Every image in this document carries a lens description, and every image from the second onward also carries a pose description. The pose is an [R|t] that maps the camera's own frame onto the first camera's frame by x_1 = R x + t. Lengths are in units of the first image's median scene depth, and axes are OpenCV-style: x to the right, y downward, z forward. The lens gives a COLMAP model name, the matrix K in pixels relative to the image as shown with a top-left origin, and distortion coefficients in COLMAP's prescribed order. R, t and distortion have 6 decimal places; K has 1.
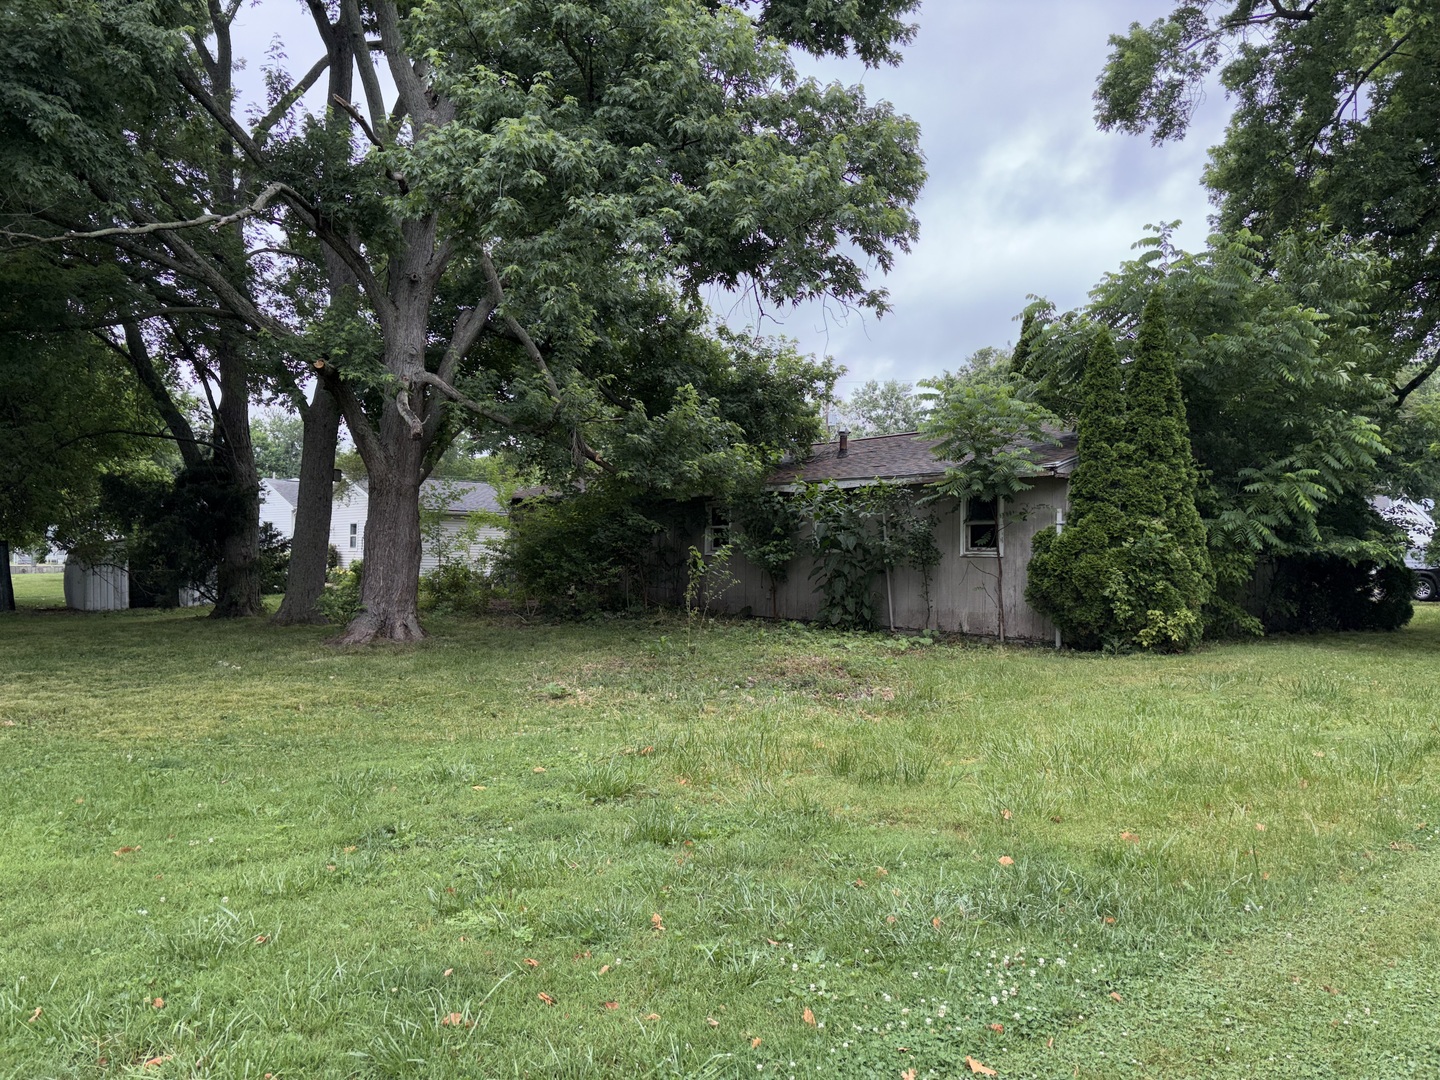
lens RADIAL K [[1092.7, 0, 724.2], [0, 1092.7, 538.4], [0, 0, 1]] dist [0.046458, -0.040737]
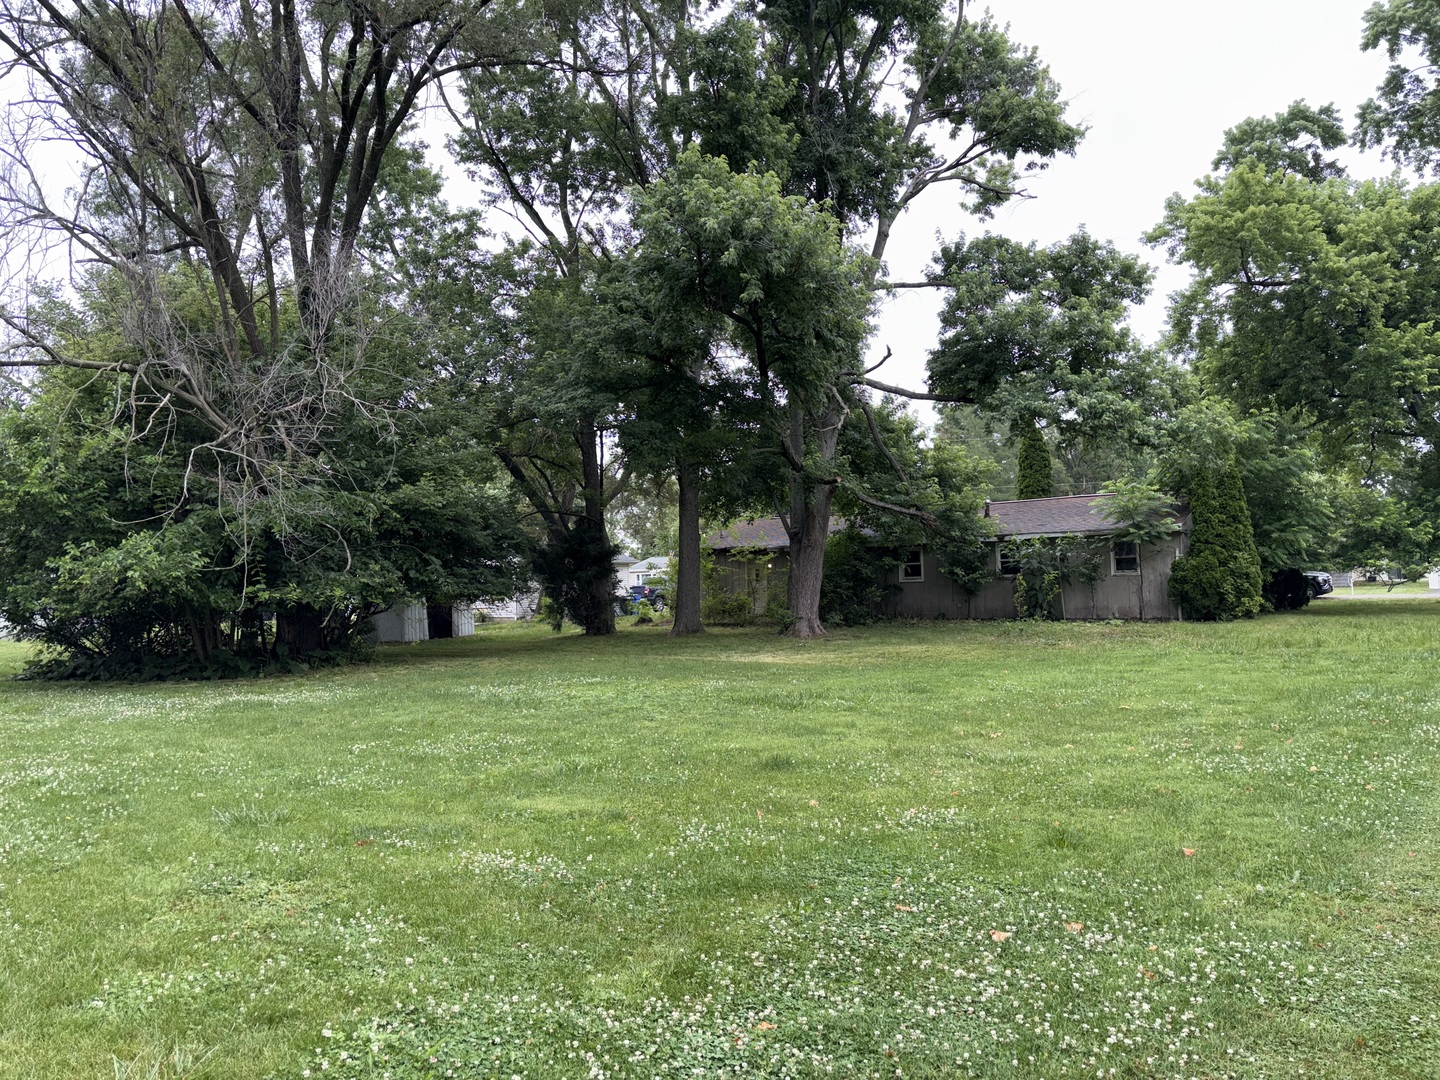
lens RADIAL K [[1092.7, 0, 712.5], [0, 1092.7, 541.9], [0, 0, 1]] dist [0.046458, -0.040737]
pose [[0.967991, -0.024889, 0.249747, -0.880437], [0.032977, 0.999057, -0.028250, -0.009886], [-0.248808, 0.035581, 0.967899, -0.597751]]
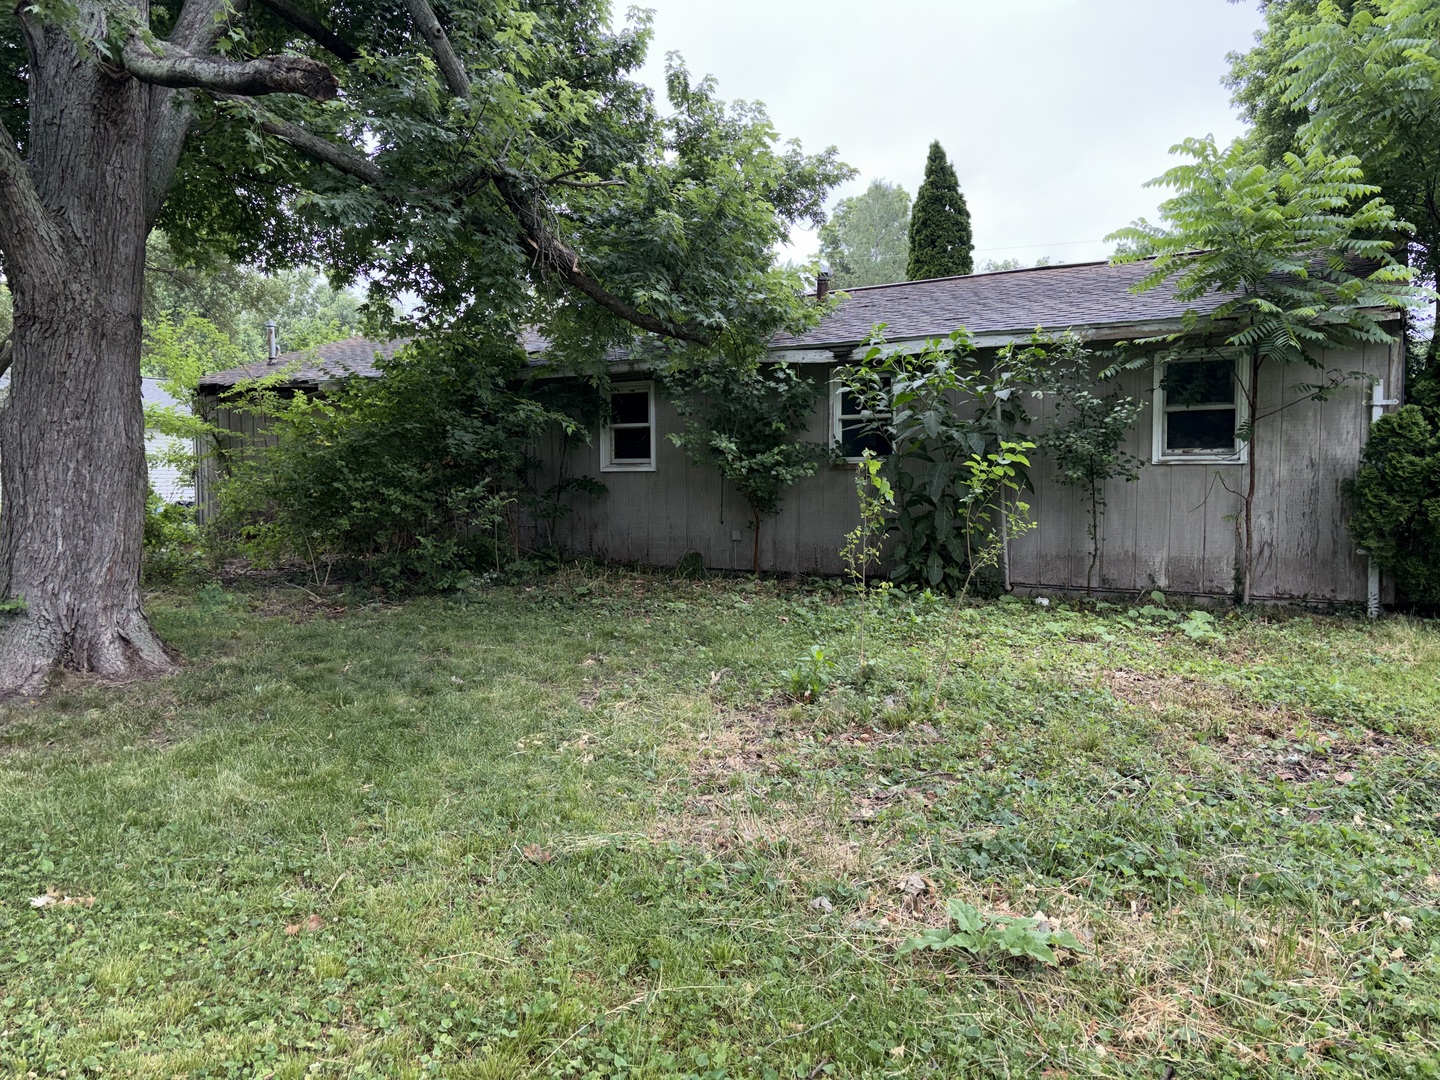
lens RADIAL K [[1092.7, 0, 720.7], [0, 1092.7, 541.2], [0, 0, 1]] dist [0.046458, -0.040737]
pose [[0.936951, -0.037065, 0.347490, -0.223004], [0.011090, 0.997012, 0.076444, 0.009709], [-0.349286, -0.067771, 0.934562, 0.517606]]
